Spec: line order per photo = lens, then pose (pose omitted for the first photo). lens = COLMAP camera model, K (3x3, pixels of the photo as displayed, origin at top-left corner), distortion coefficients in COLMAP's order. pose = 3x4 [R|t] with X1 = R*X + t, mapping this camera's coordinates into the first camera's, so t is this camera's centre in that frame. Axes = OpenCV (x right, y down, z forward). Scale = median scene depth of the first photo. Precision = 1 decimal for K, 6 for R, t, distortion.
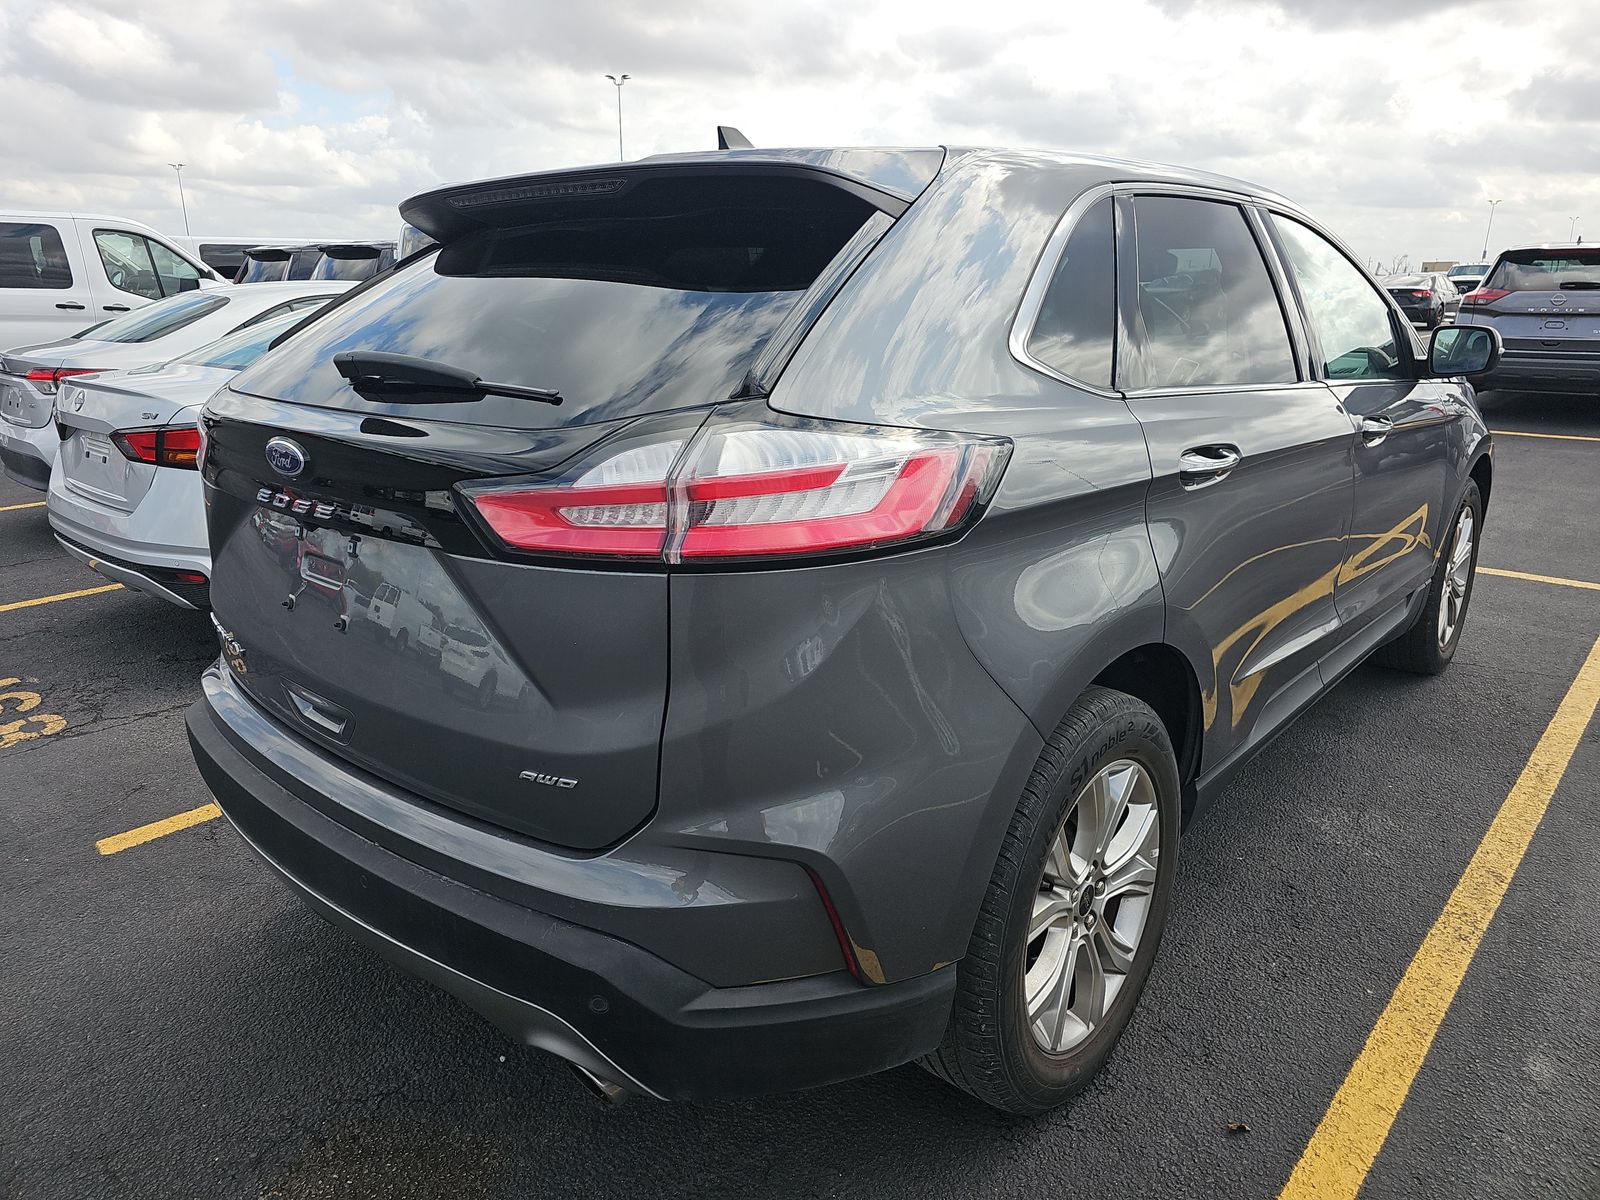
lens RADIAL K [[1101.9, 0, 800.0], [0, 1101.9, 600.0], [0, 0, 1]] dist [0.042497, -0.020493]
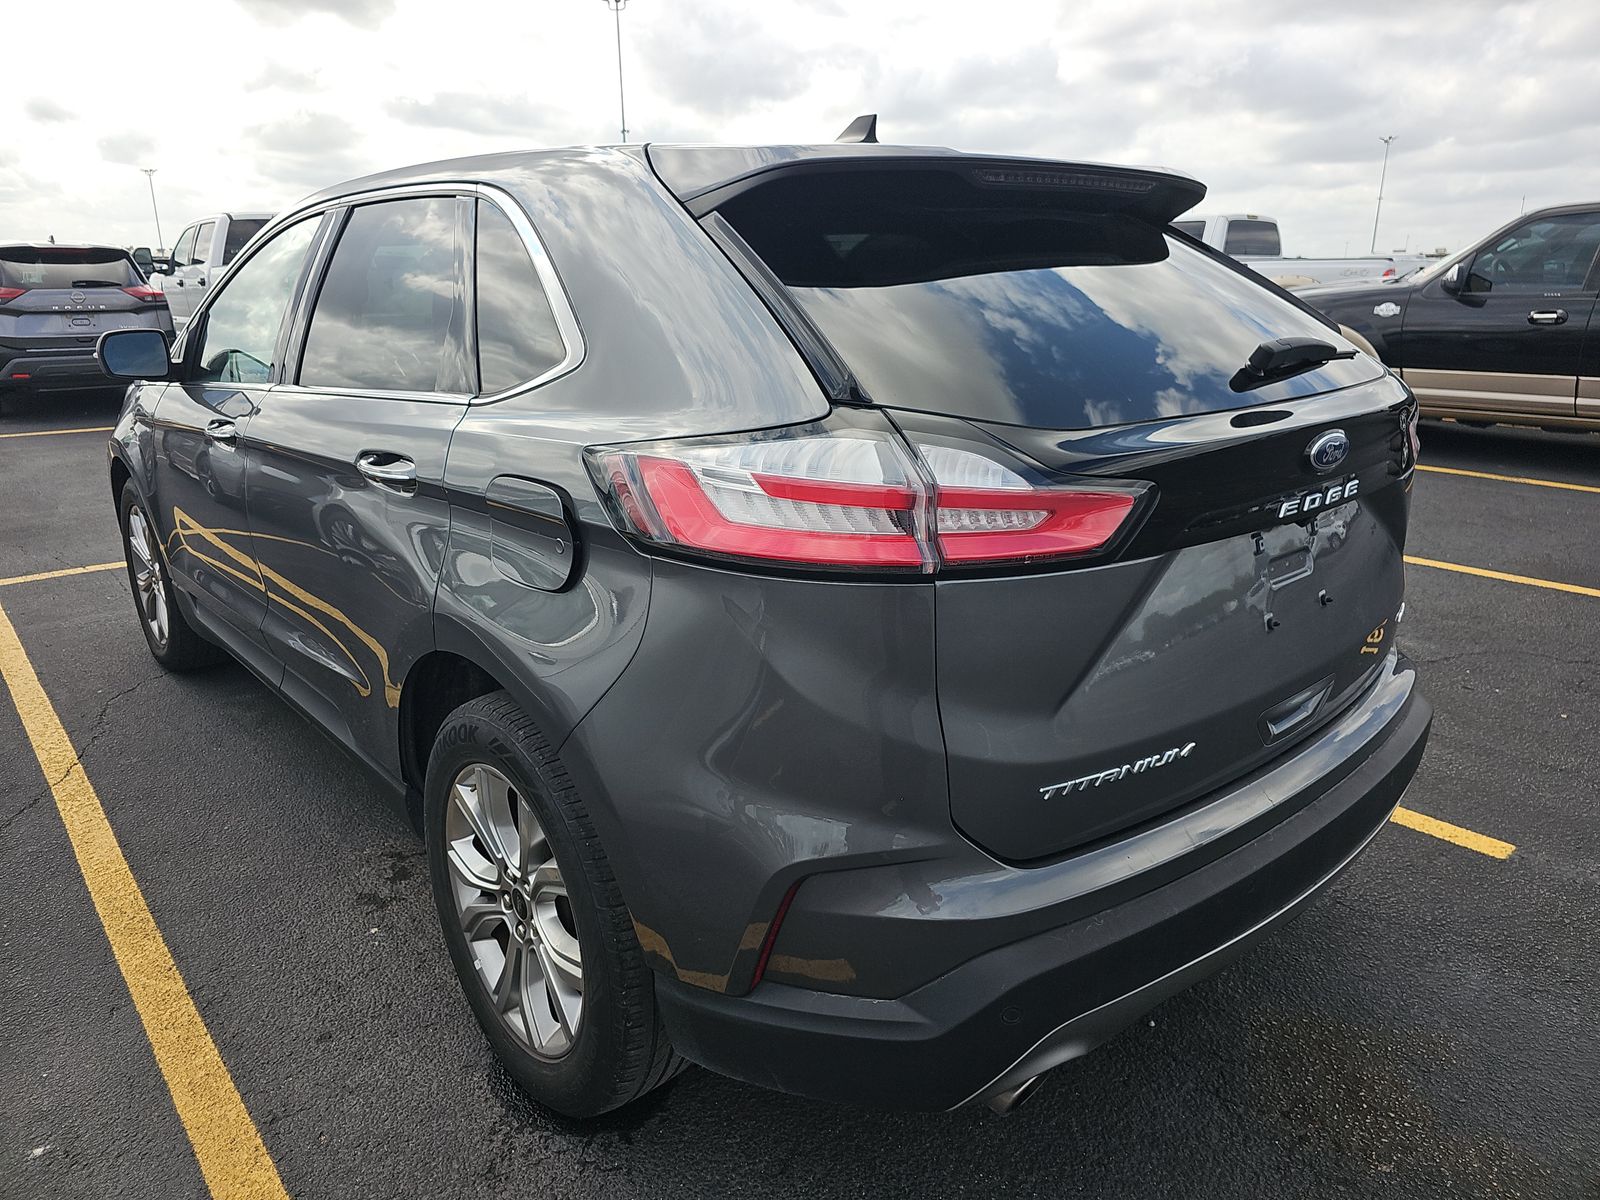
lens RADIAL K [[1101.9, 0, 800.0], [0, 1101.9, 600.0], [0, 0, 1]] dist [0.042497, -0.020493]
pose [[0.134558, -0.279503, 0.950669, -0.085638], [0.279256, 0.931204, 0.234254, -0.020982], [-0.950742, 0.233959, 0.203354, 0.073240]]
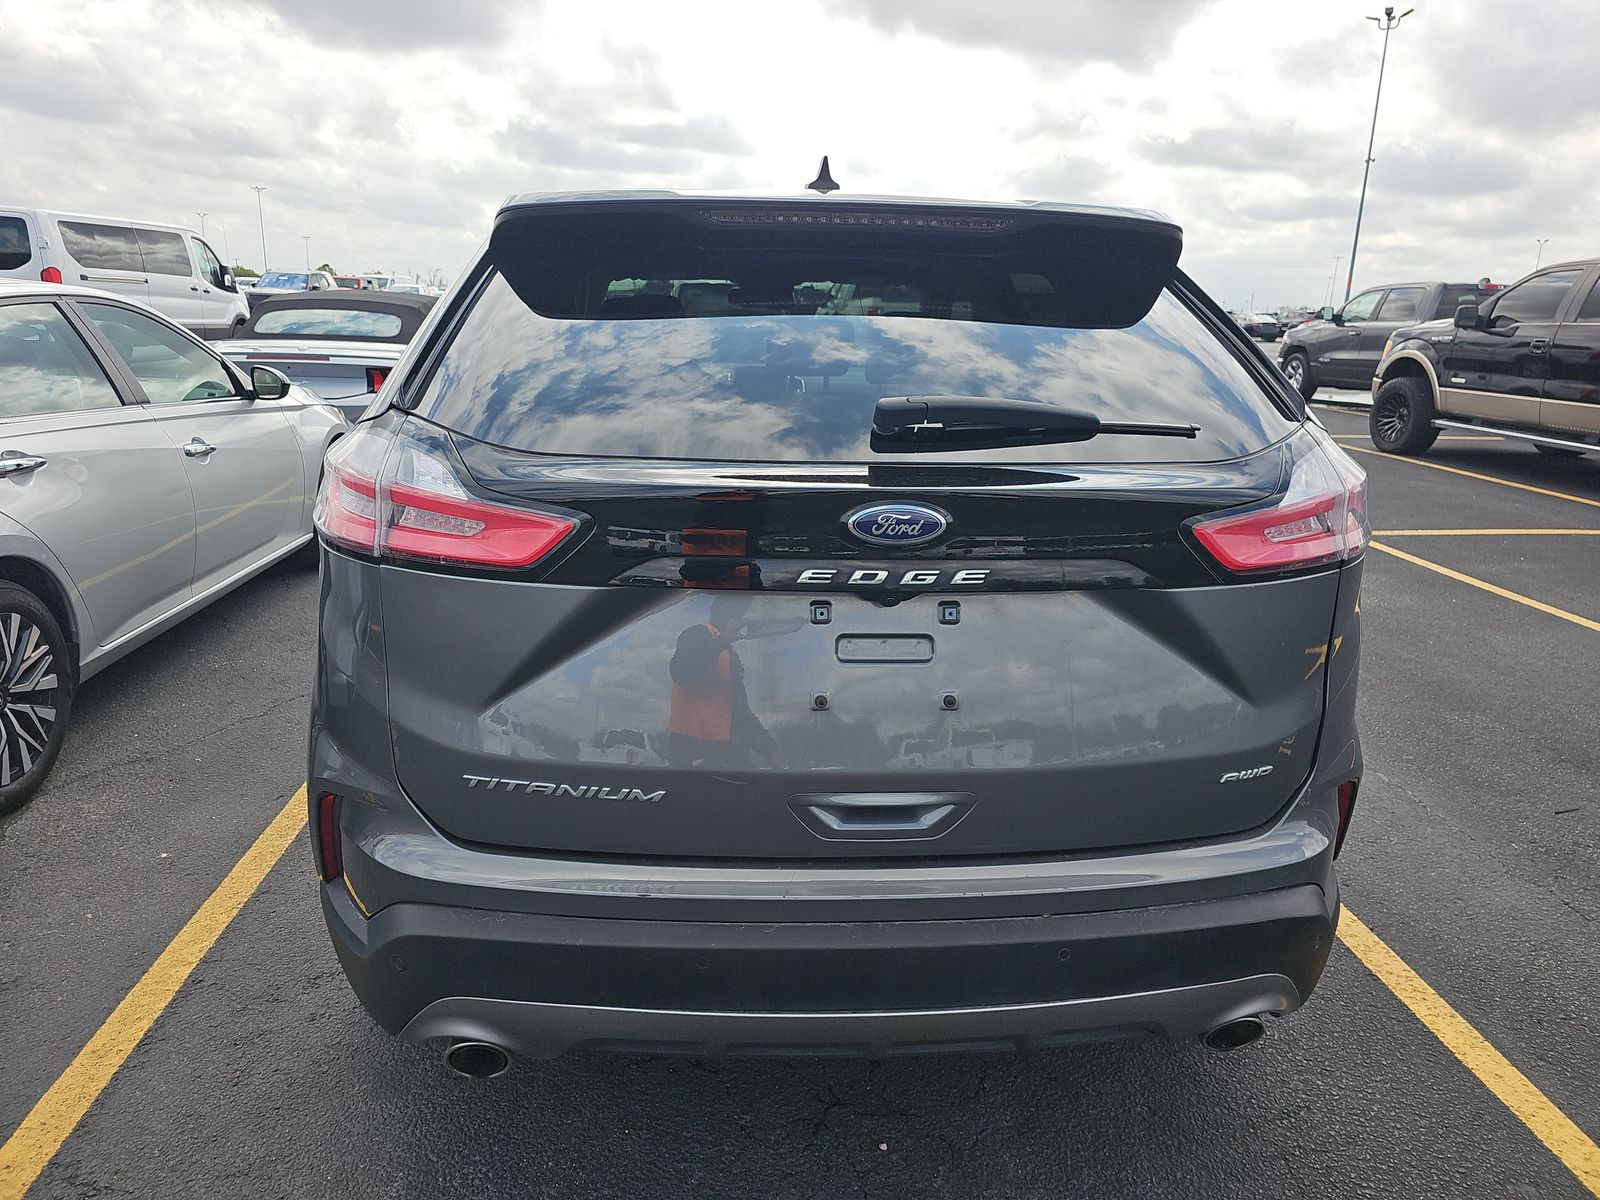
lens RADIAL K [[1141.9, 0, 747.3], [0, 1141.9, 568.6], [0, 0, 1]] dist [0.035851, -0.007477]
pose [[0.699952, -0.138346, 0.700662, -0.067719], [0.163365, 0.986063, 0.031498, -0.007997], [-0.695255, 0.092417, 0.712797, 0.024605]]
